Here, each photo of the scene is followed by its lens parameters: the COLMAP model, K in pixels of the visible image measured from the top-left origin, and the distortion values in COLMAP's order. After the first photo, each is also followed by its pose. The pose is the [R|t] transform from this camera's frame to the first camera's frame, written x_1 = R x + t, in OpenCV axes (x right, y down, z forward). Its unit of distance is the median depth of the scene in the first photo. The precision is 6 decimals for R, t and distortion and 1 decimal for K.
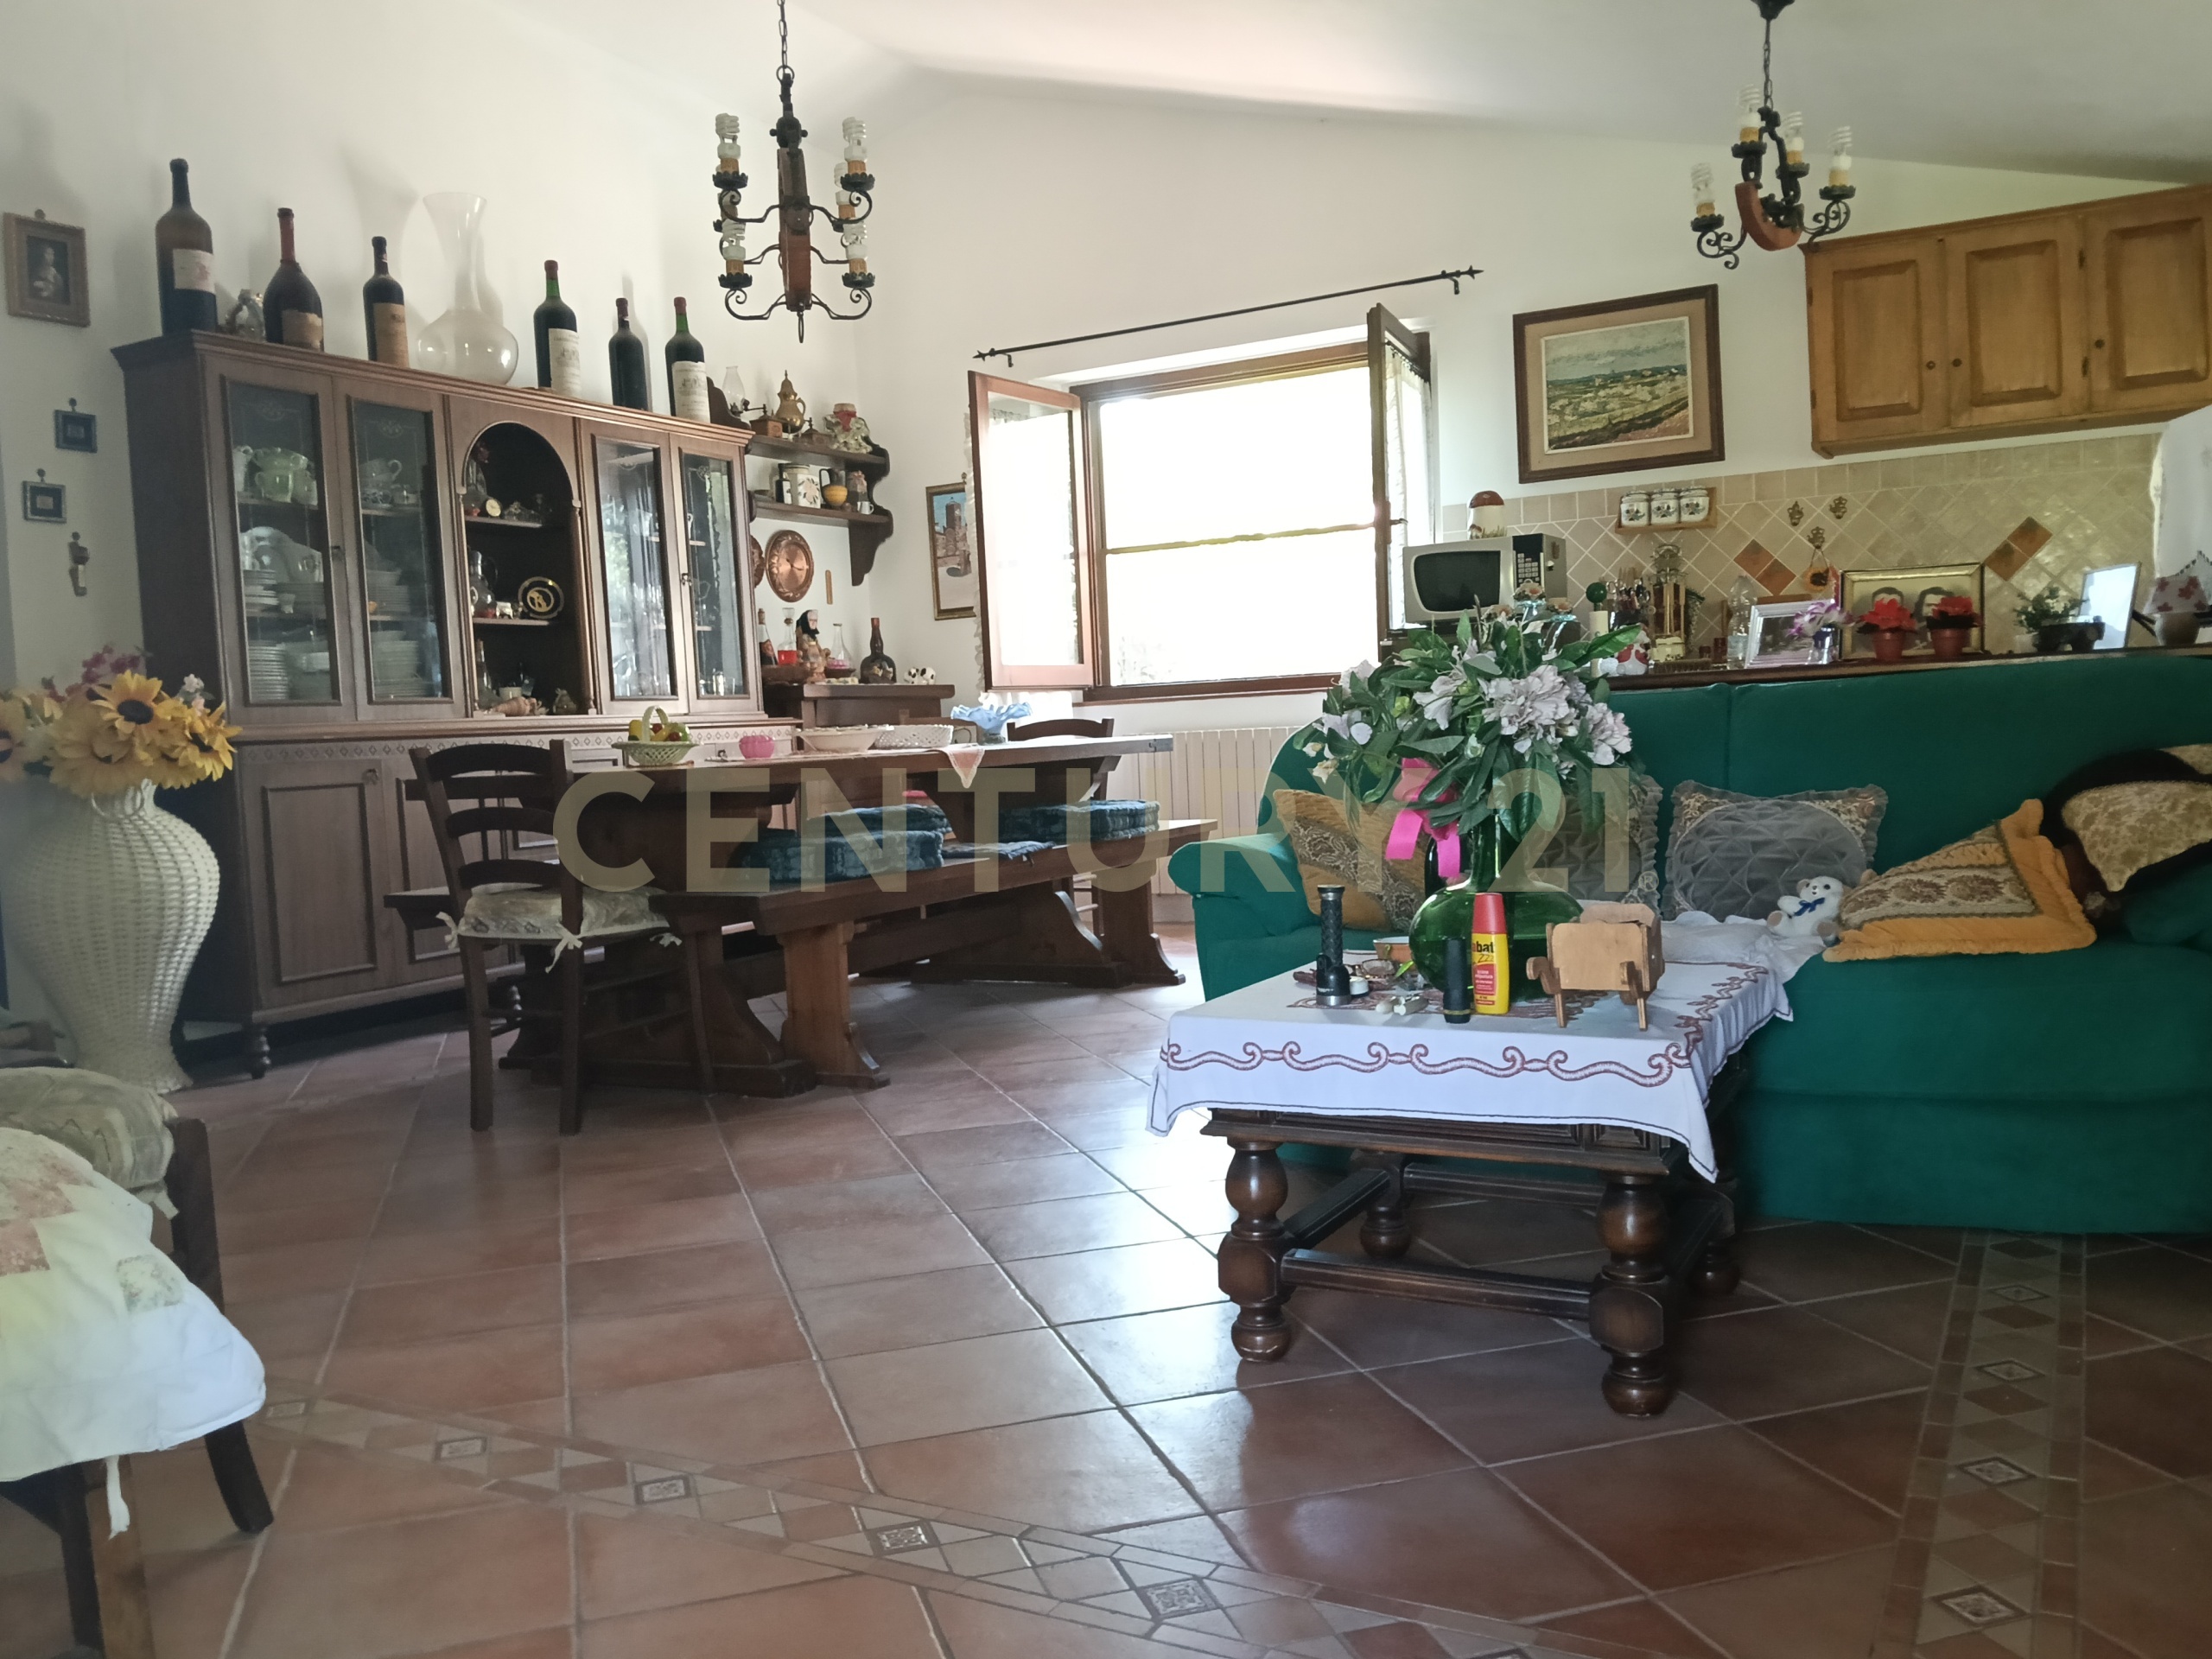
lens RADIAL K [[1877.7, 0, 1101.7], [0, 1877.7, 829.8], [0, 0, 1]] dist [0.006732, -0.037416]
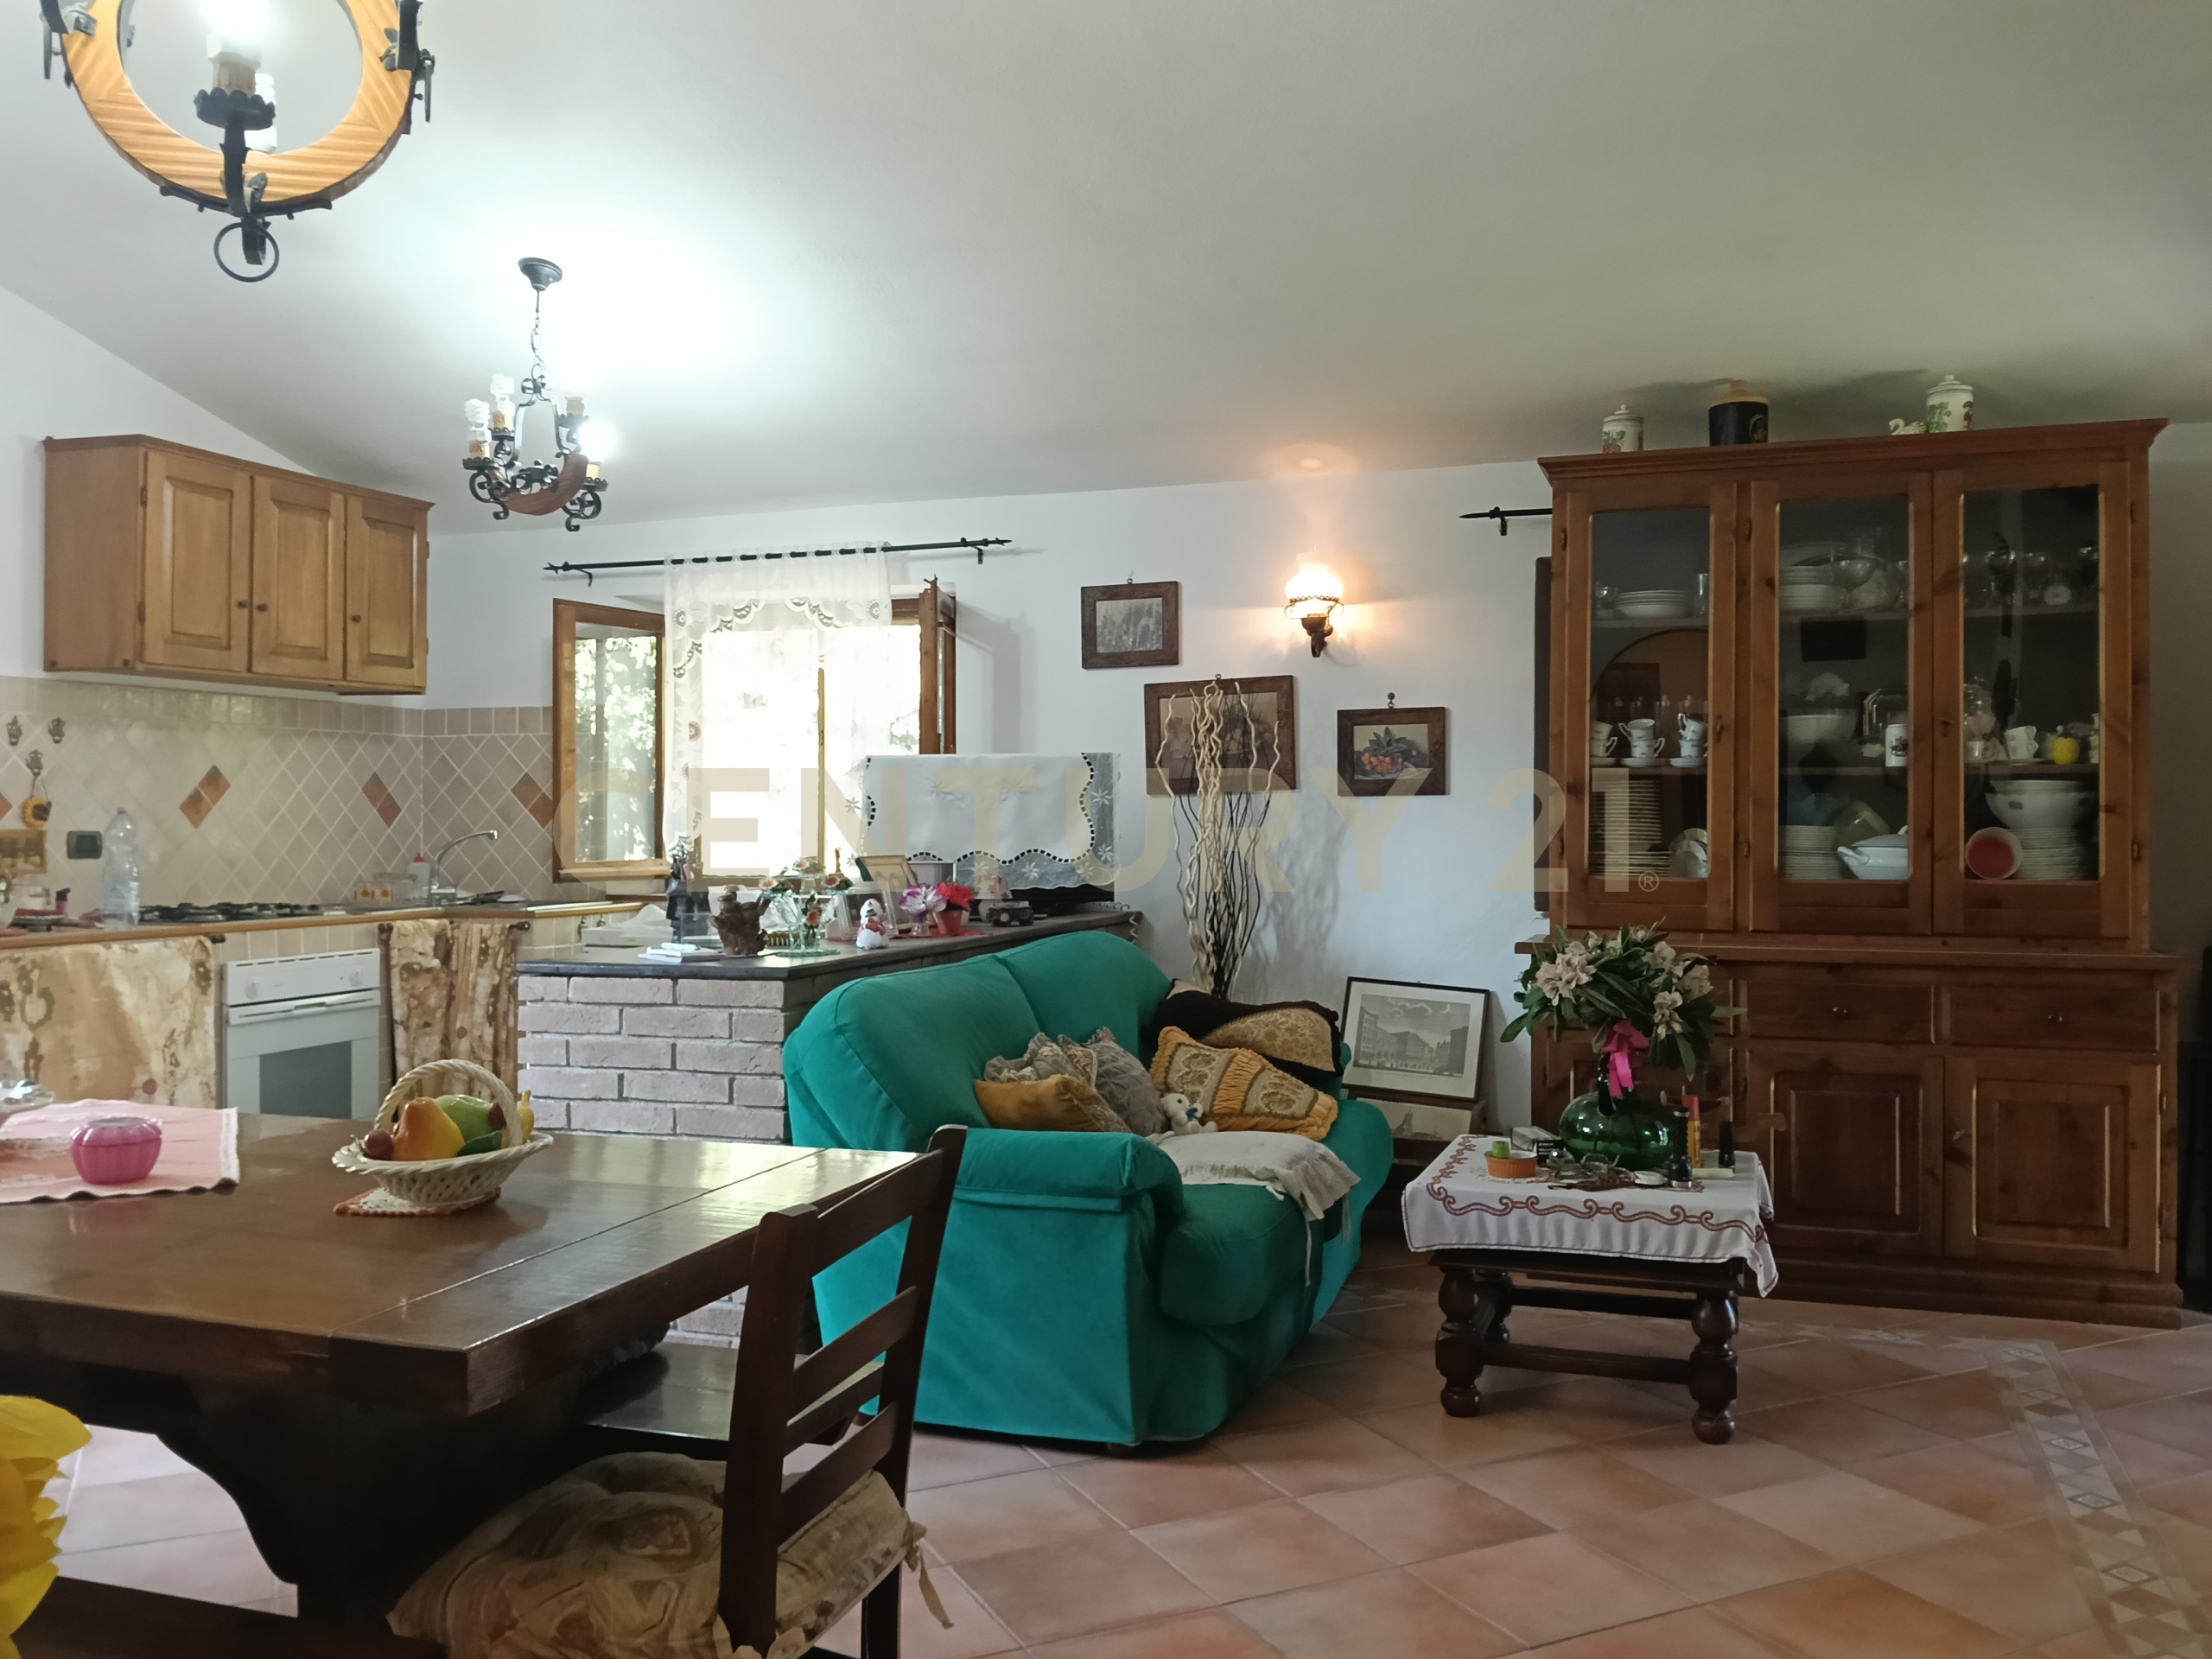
lens RADIAL K [[1877.7, 0, 1097.4], [0, 1877.7, 815.6], [0, 0, 1]] dist [0.006732, -0.037416]
pose [[-0.169270, 0.038275, 0.984826, -1.377637], [0.065354, 0.997482, -0.027534, -0.208041], [-0.983401, 0.059702, -0.171345, 1.803378]]
